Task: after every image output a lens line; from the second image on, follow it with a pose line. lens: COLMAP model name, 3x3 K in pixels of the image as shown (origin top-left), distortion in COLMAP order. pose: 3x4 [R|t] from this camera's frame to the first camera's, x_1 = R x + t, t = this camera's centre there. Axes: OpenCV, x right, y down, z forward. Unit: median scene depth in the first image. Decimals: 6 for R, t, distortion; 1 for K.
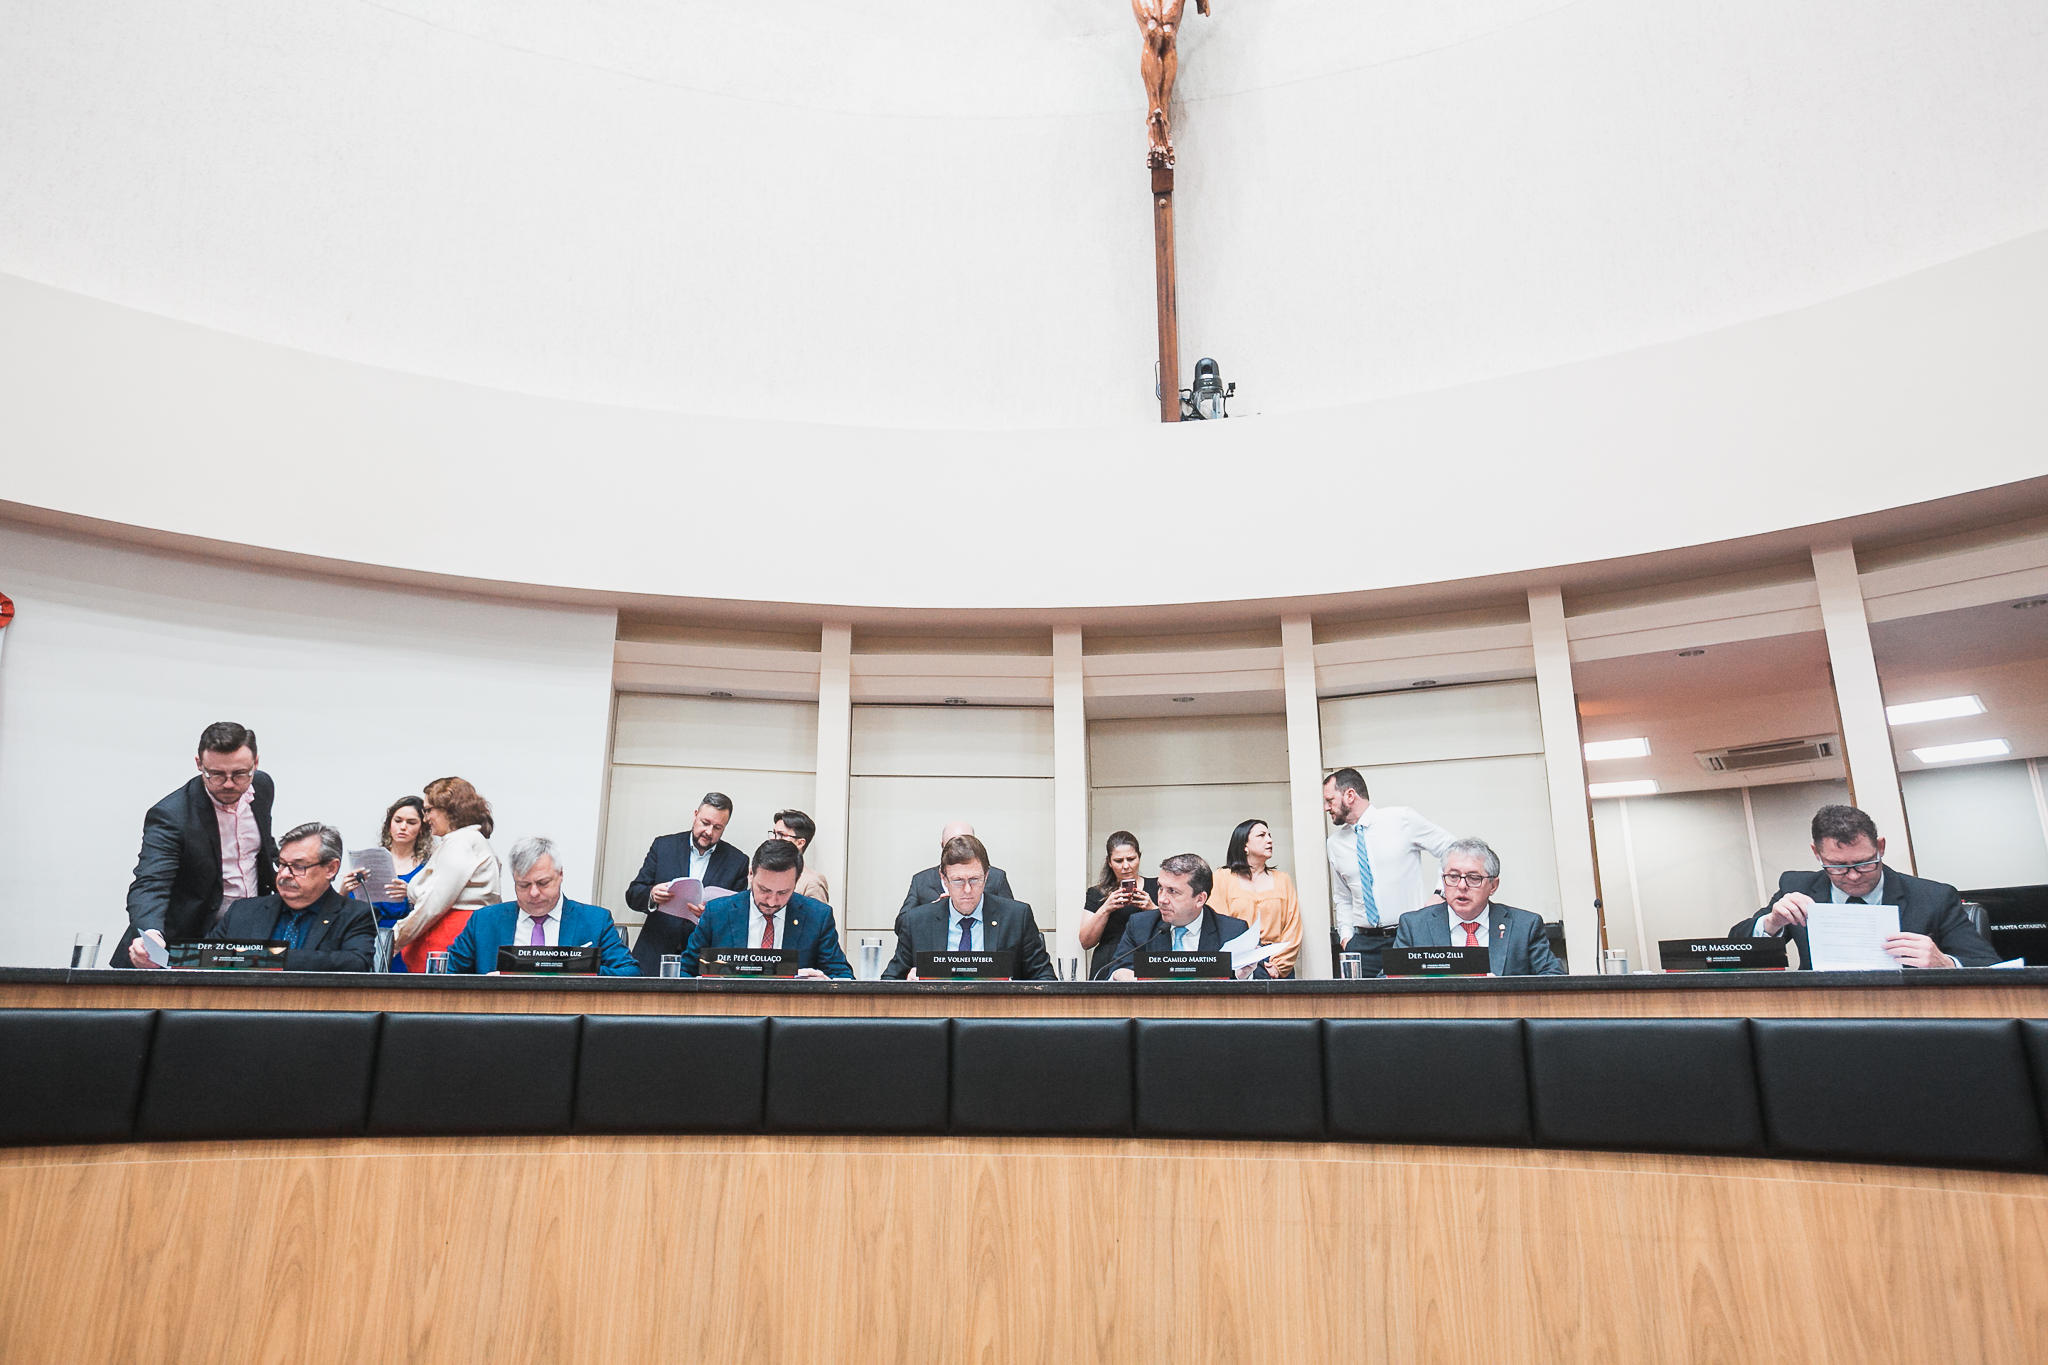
lens RADIAL K [[1322.9, 0, 1052.2], [0, 1322.9, 659.4], [0, 0, 1]] dist [-0.041701, 0.033833]
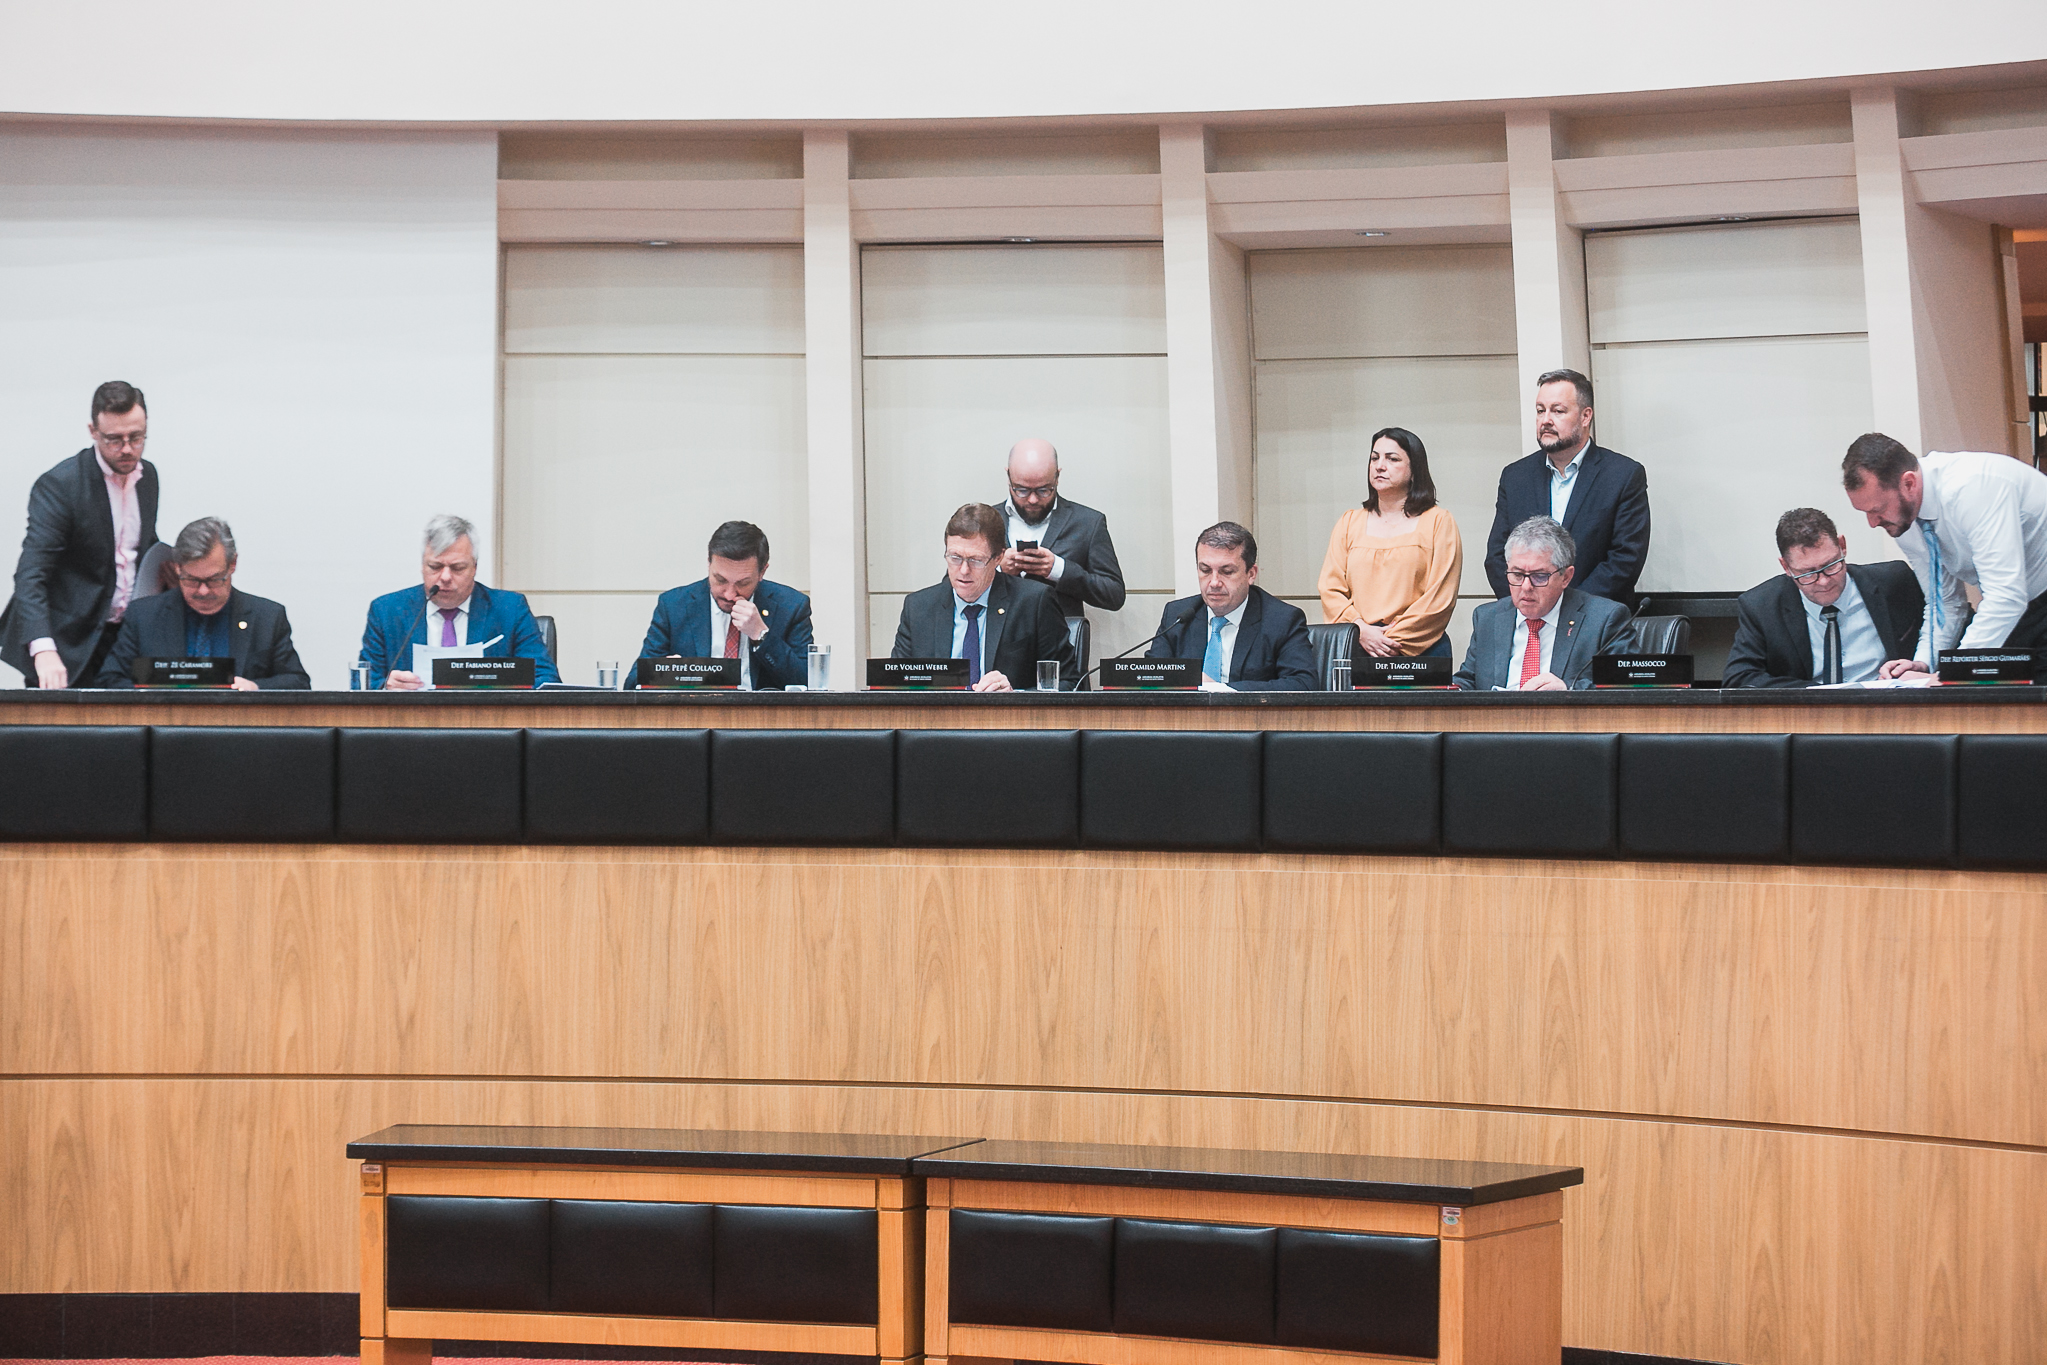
lens RADIAL K [[4168.9, 0, 1019.8], [0, 4168.9, 682.0], [0, 0, 1]] dist [-0.390282, 0.000000]
pose [[0.984001, -0.002573, -0.178147, 0.579847], [0.047850, 0.966975, 0.250339, -0.540154], [0.171620, -0.254858, 0.951627, -1.945763]]
